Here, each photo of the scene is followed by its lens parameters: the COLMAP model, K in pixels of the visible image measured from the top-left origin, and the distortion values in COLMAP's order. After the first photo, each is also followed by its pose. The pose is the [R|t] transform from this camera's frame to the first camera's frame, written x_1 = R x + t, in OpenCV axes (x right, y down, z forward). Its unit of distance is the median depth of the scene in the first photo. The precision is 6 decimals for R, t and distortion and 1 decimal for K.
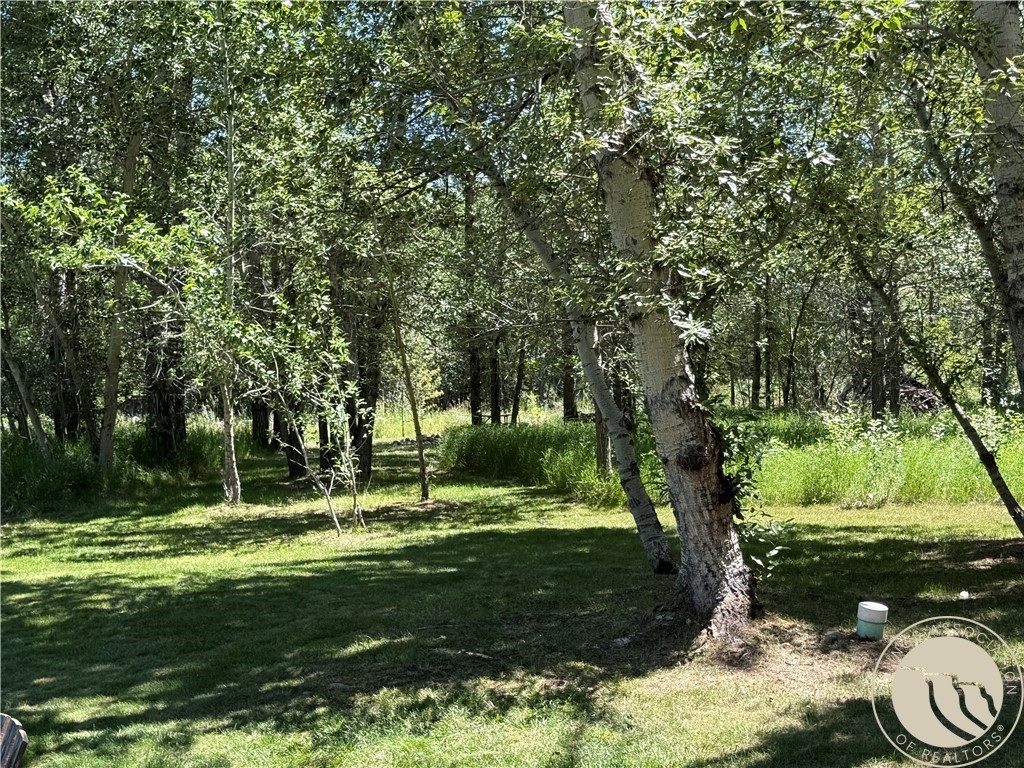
lens RADIAL K [[1344.5, 0, 530.3], [0, 1344.5, 364.7], [0, 0, 1]] dist [0.117148, 0.000000]
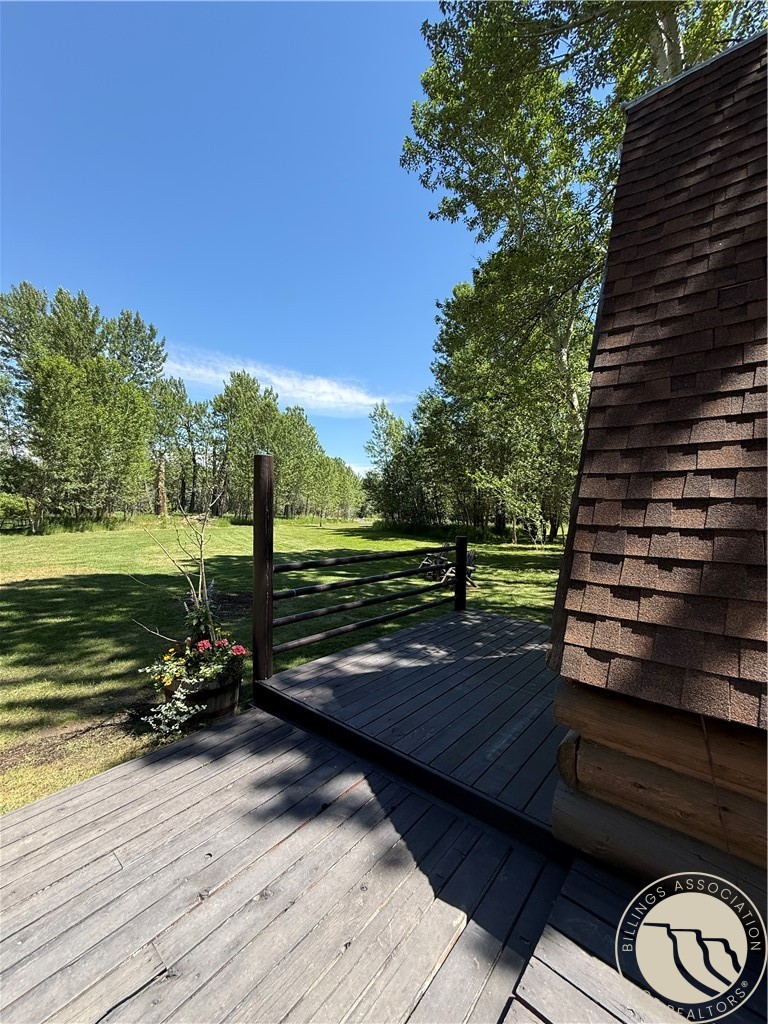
lens RADIAL K [[410.6, 0, 384.7], [0, 410.6, 527.1], [0, 0, 1]] dist [0.005490, -0.000168]
pose [[0.852378, 0.064220, -0.518968, 0.123200], [-0.039216, 0.997486, 0.059025, -0.010151], [0.521454, -0.029959, 0.852753, -0.369716]]
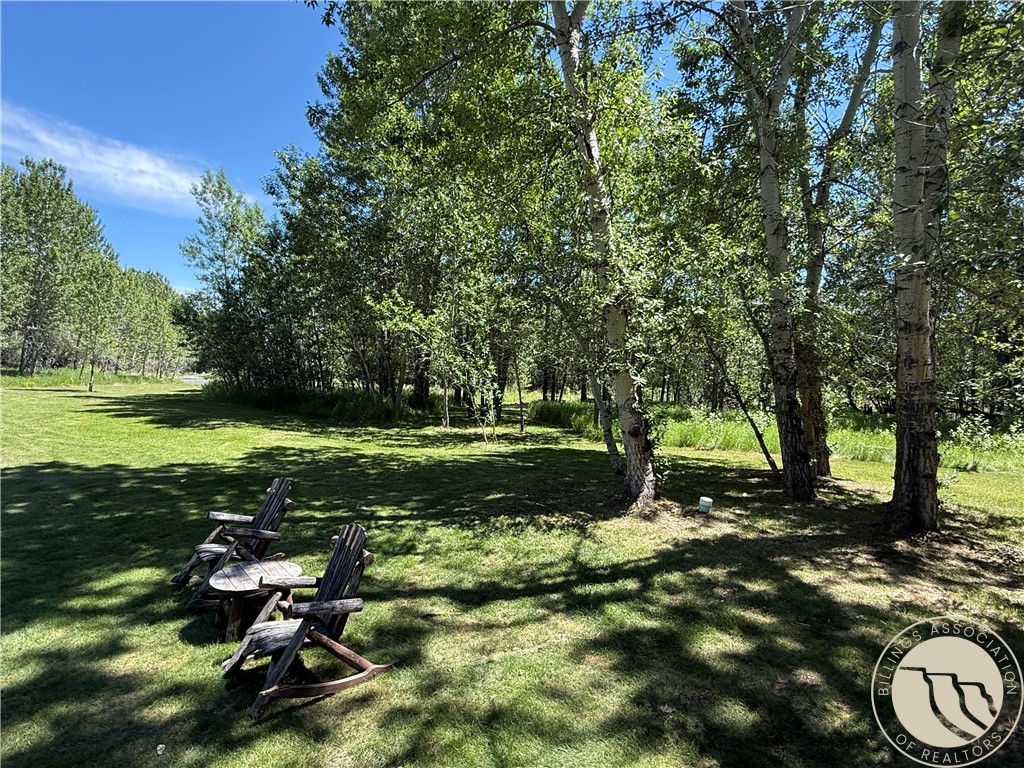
lens RADIAL K [[553.1, 0, 513.1], [0, 553.1, 382.3], [0, 0, 1]] dist [0.002873, 0.000341]
pose [[0.992773, 0.069871, -0.097570, -0.002814], [-0.067994, 0.997433, 0.022440, -0.013404], [0.098887, -0.015644, 0.994976, -0.001581]]
